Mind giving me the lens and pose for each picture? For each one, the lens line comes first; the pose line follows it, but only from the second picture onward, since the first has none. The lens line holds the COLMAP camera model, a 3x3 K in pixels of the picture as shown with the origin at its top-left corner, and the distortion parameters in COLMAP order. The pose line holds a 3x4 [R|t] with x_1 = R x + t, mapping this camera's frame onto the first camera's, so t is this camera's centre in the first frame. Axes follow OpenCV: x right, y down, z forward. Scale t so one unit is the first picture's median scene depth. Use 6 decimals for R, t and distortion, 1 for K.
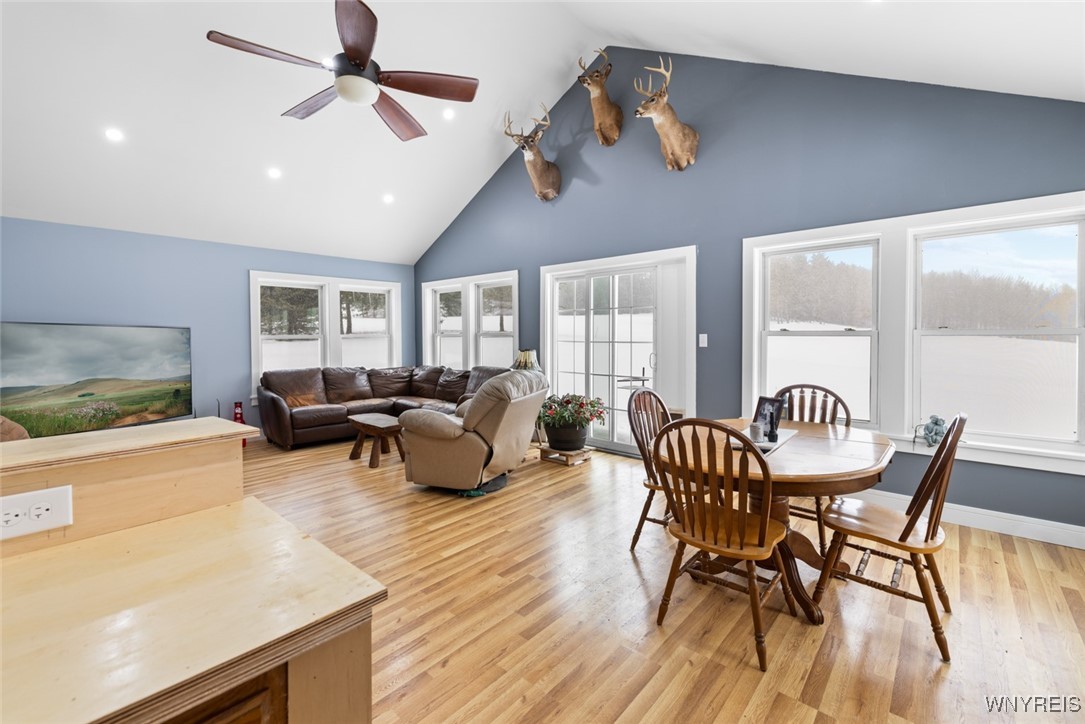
lens RADIAL K [[463.6, 0, 540.2], [0, 463.6, 340.6], [0, 0, 1]] dist [-0.001372, 0.000873]
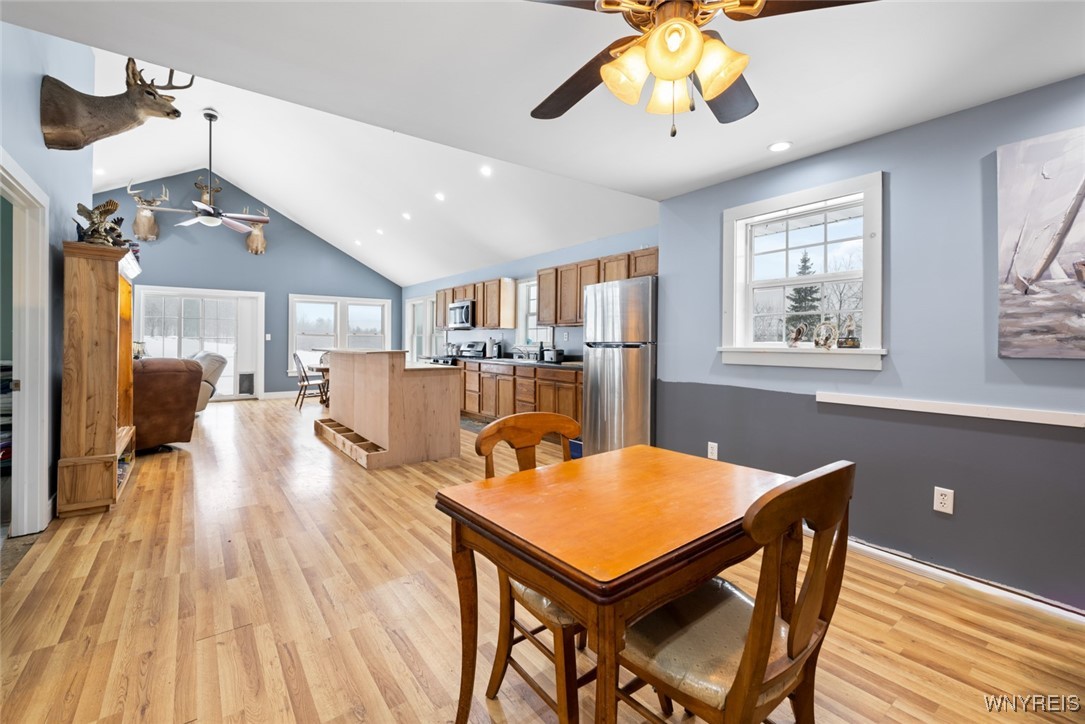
lens RADIAL K [[463.6, 0, 538.5], [0, 463.6, 331.1], [0, 0, 1]] dist [-0.001372, 0.000873]
pose [[0.197976, 0.029764, 0.979755, -1.293511], [0.003074, 0.999515, -0.030985, 0.036144], [-0.980202, 0.009146, 0.197789, -0.565341]]
